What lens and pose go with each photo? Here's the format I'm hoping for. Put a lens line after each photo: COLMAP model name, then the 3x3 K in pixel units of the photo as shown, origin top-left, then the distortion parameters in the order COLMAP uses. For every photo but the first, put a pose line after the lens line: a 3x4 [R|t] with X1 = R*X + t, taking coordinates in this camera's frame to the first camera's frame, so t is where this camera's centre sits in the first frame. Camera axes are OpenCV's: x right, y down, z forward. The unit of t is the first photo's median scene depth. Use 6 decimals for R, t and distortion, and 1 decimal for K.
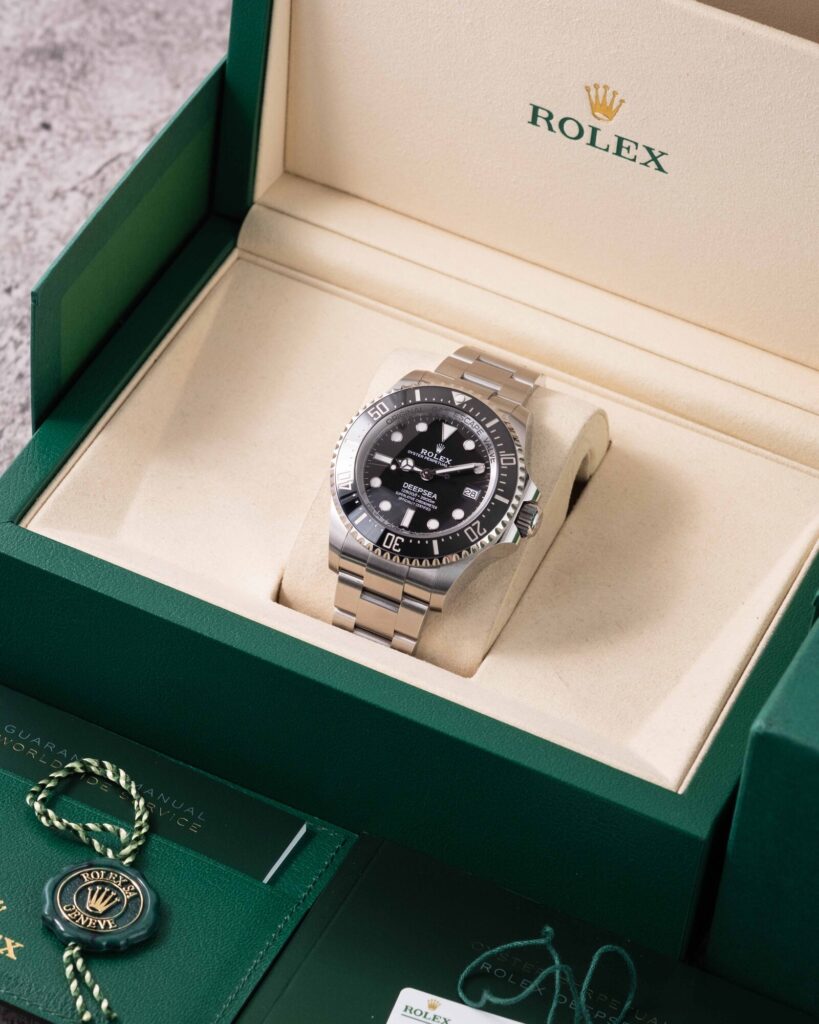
lens RADIAL K [[4015.3, 0, 407.2], [0, 4015.3, 517.1], [0, 0, 1]] dist [0.232382, 0.000000]
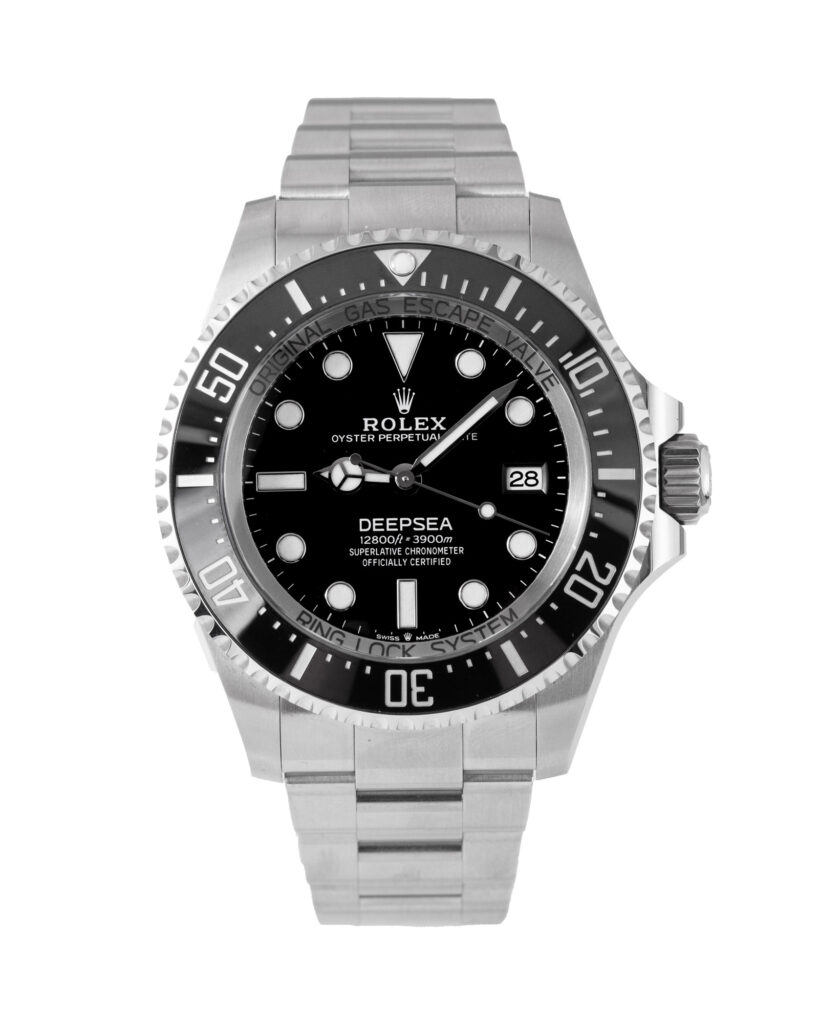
lens RADIAL K [[4015.3, 0, 410.0], [0, 4015.3, 513.8], [0, 0, 1]] dist [0.232382, 0.000000]
pose [[0.904421, -0.410947, 0.114655, -0.040710], [0.360702, 0.880032, 0.308929, -0.127882], [-0.227854, -0.238045, 0.944149, 0.627024]]
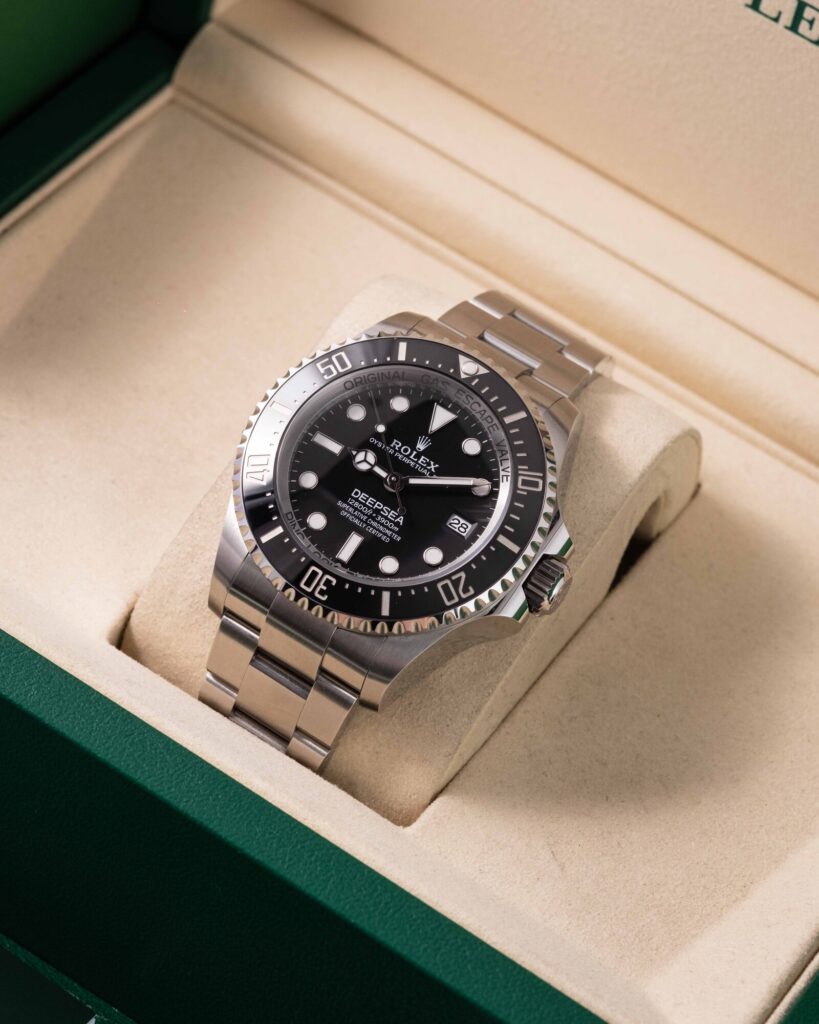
lens RADIAL K [[4015.3, 0, 410.4], [0, 4015.3, 501.9], [0, 0, 1]] dist [0.232382, 0.000000]
pose [[0.984537, 0.174869, -0.010424, 0.014108], [-0.174997, 0.984483, -0.013024, -0.000238], [0.007985, 0.014646, 0.999861, 0.394463]]
